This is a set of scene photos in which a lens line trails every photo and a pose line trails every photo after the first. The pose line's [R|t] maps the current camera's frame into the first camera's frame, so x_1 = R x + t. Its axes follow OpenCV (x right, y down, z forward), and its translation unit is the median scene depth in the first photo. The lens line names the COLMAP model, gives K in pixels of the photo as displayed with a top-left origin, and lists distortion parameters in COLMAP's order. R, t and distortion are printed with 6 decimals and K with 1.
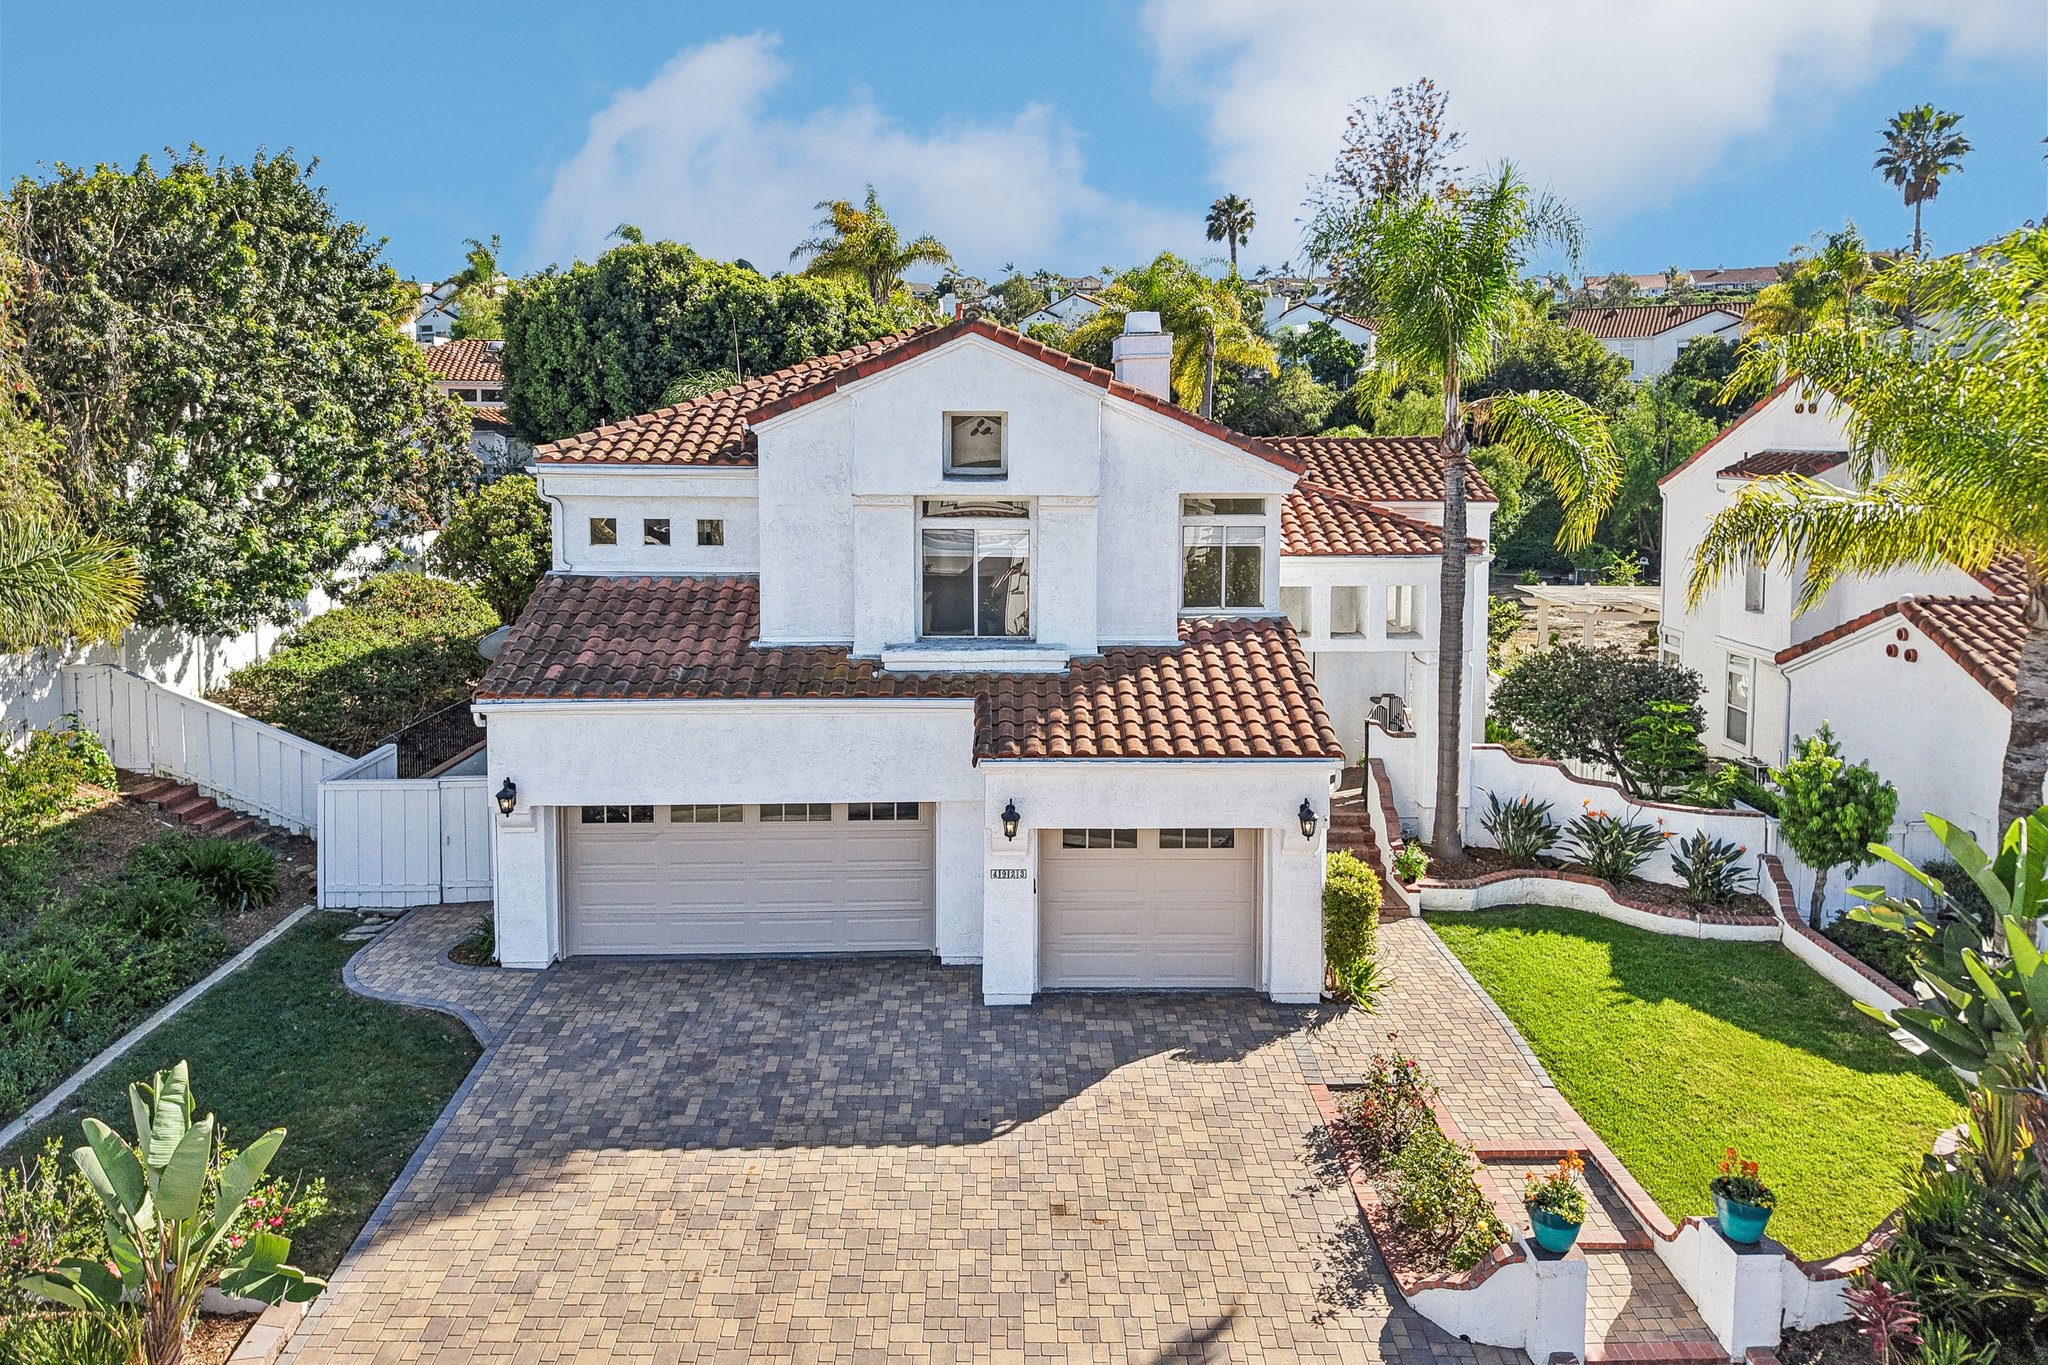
lens RADIAL K [[1442.1, 0, 1065.4], [0, 1442.1, 623.3], [0, 0, 1]] dist [0.013612, -0.003480]
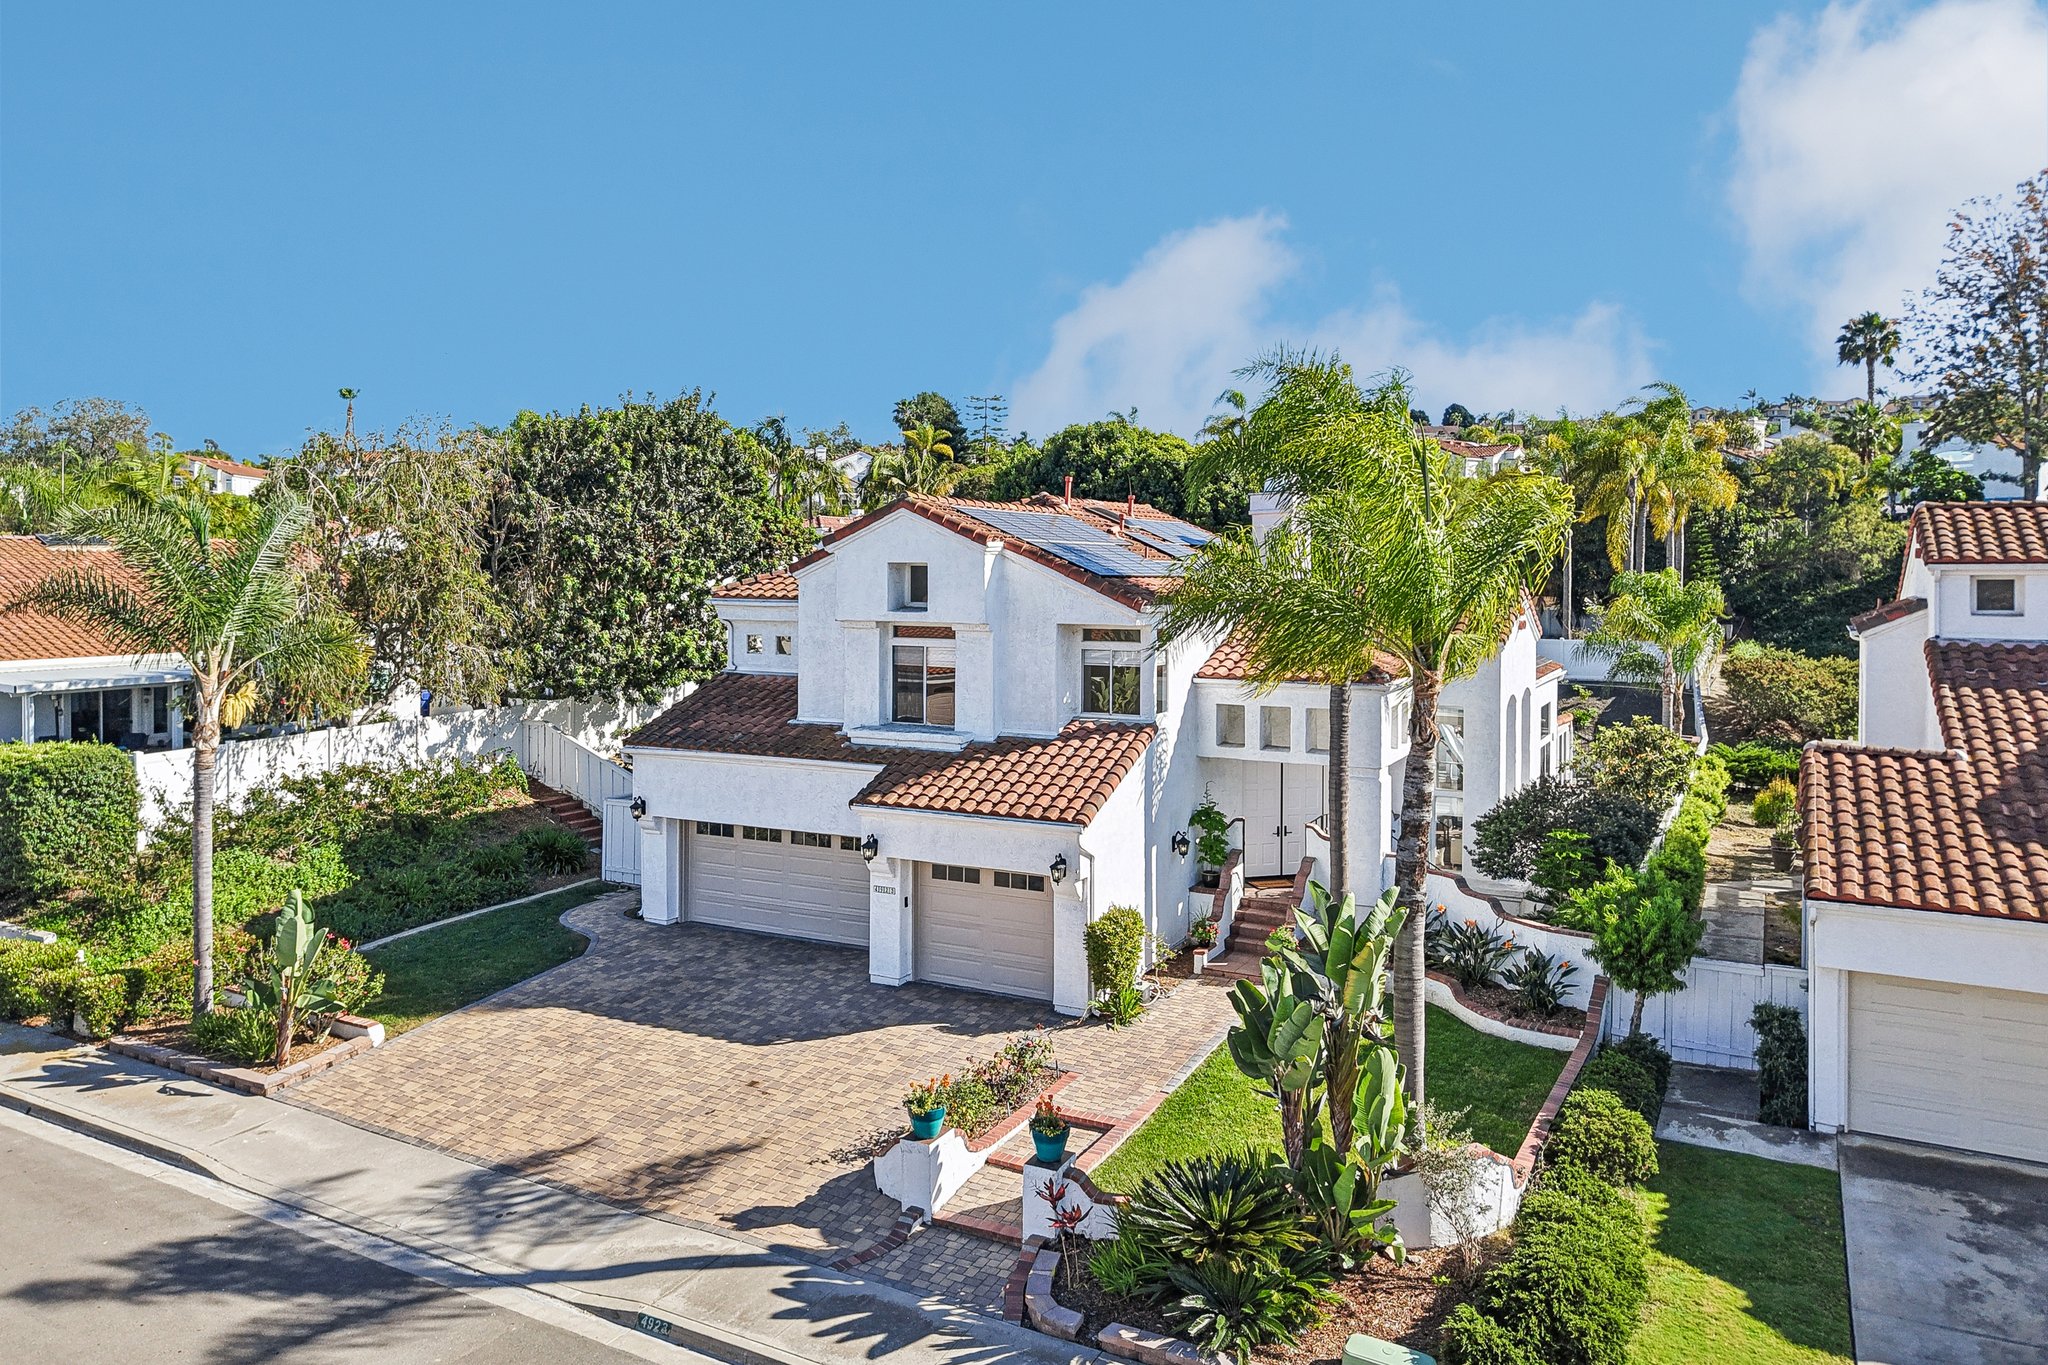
lens RADIAL K [[1427.9, 0, 1024.0], [0, 1427.9, 682.5], [0, 0, 1]] dist [0.050611, -0.072299]
pose [[0.865817, 0.035674, -0.499087, 0.709128], [-0.064227, 0.997127, -0.040149, 0.018520], [0.496221, 0.066817, 0.865621, -0.143015]]
